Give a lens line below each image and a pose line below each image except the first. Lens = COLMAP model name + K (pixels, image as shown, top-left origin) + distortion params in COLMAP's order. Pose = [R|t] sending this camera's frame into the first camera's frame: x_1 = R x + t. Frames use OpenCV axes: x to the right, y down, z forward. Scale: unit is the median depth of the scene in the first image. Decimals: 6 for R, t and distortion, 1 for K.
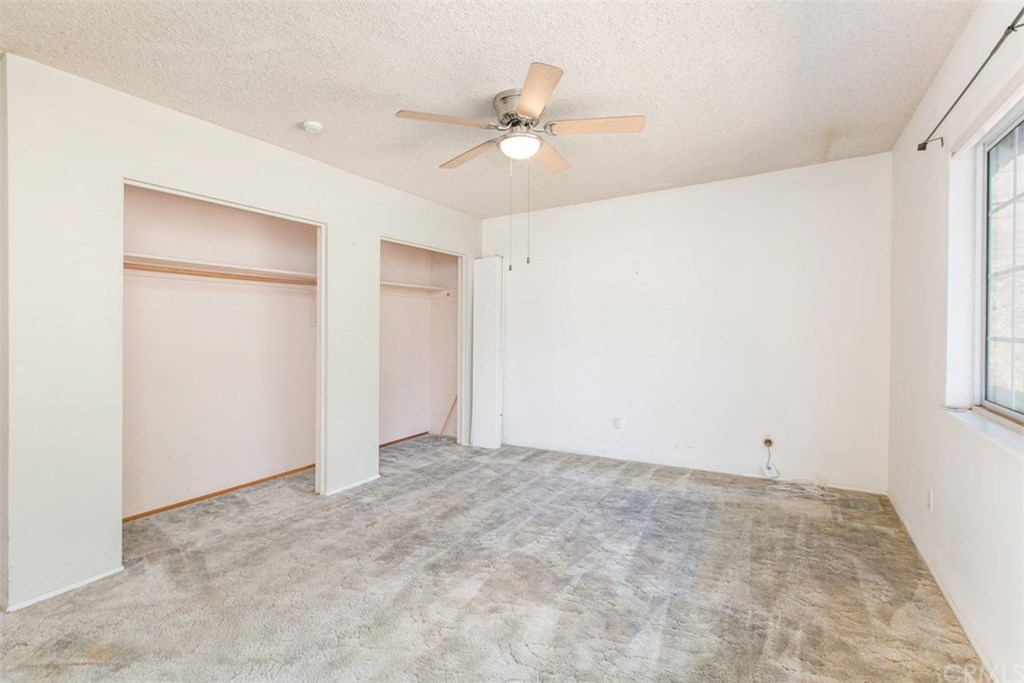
lens RADIAL K [[460.3, 0, 511.6], [0, 460.3, 342.8], [0, 0, 1]] dist [-0.002332, -0.000017]
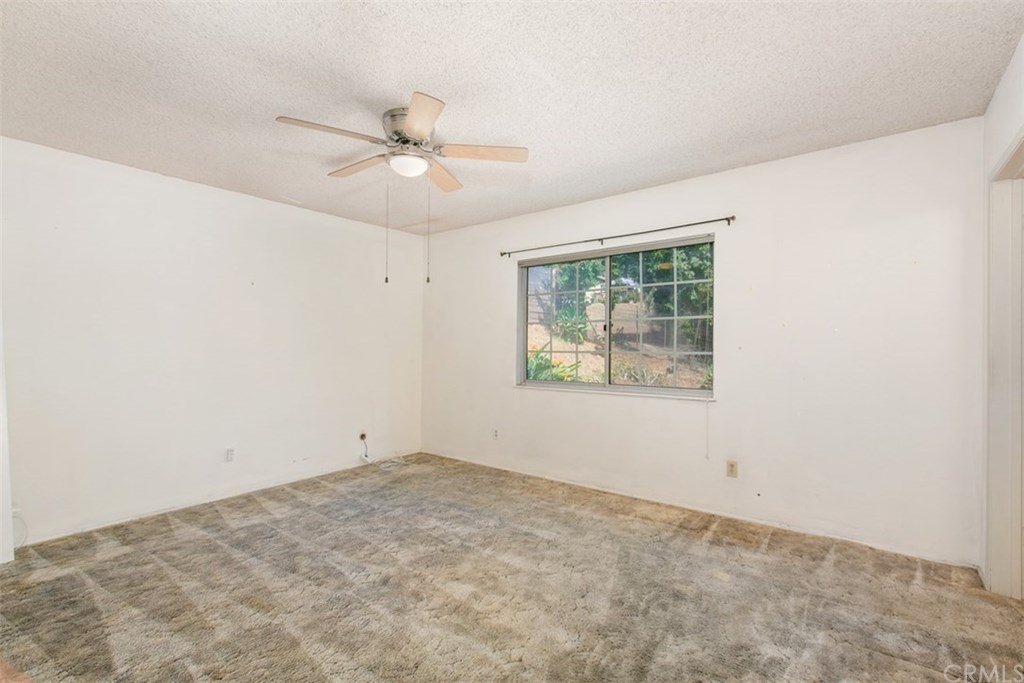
lens RADIAL K [[460.3, 0, 515.3], [0, 460.3, 344.4], [0, 0, 1]] dist [-0.002332, -0.000017]
pose [[0.120232, 0.013574, 0.992653, -0.769702], [0.025219, 0.999542, -0.016723, -0.008440], [-0.992425, 0.027044, 0.119835, 0.485510]]
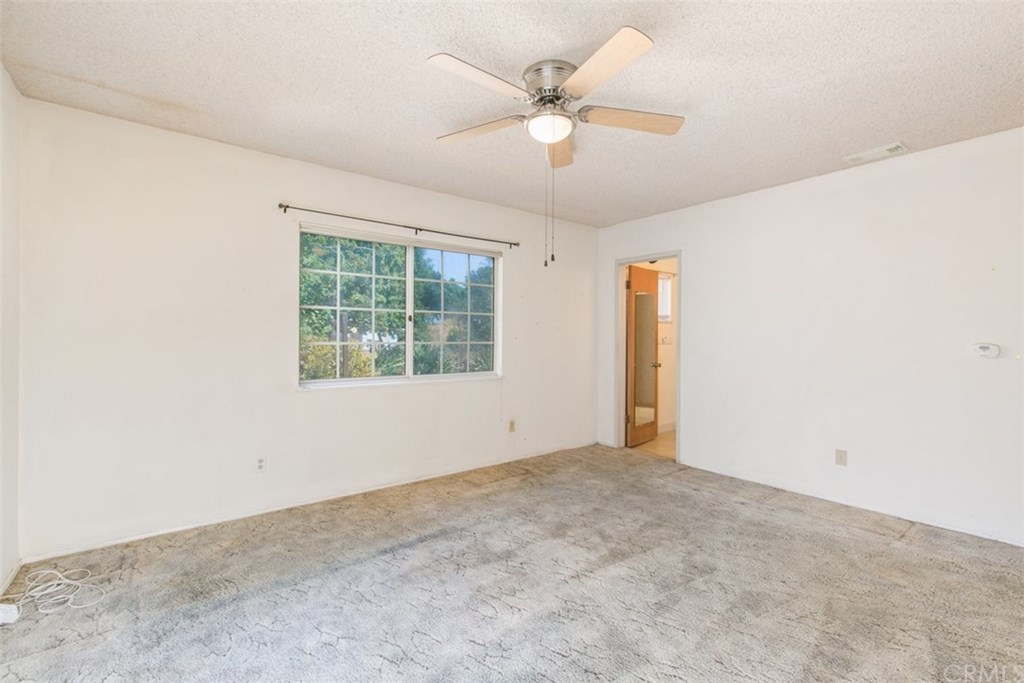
lens RADIAL K [[460.3, 0, 516.6], [0, 460.3, 336.2], [0, 0, 1]] dist [-0.002332, -0.000017]
pose [[-0.937691, -0.002706, 0.347461, -0.195335], [0.007635, 0.999568, 0.028389, -0.053217], [-0.347387, 0.029273, -0.937265, 1.457771]]
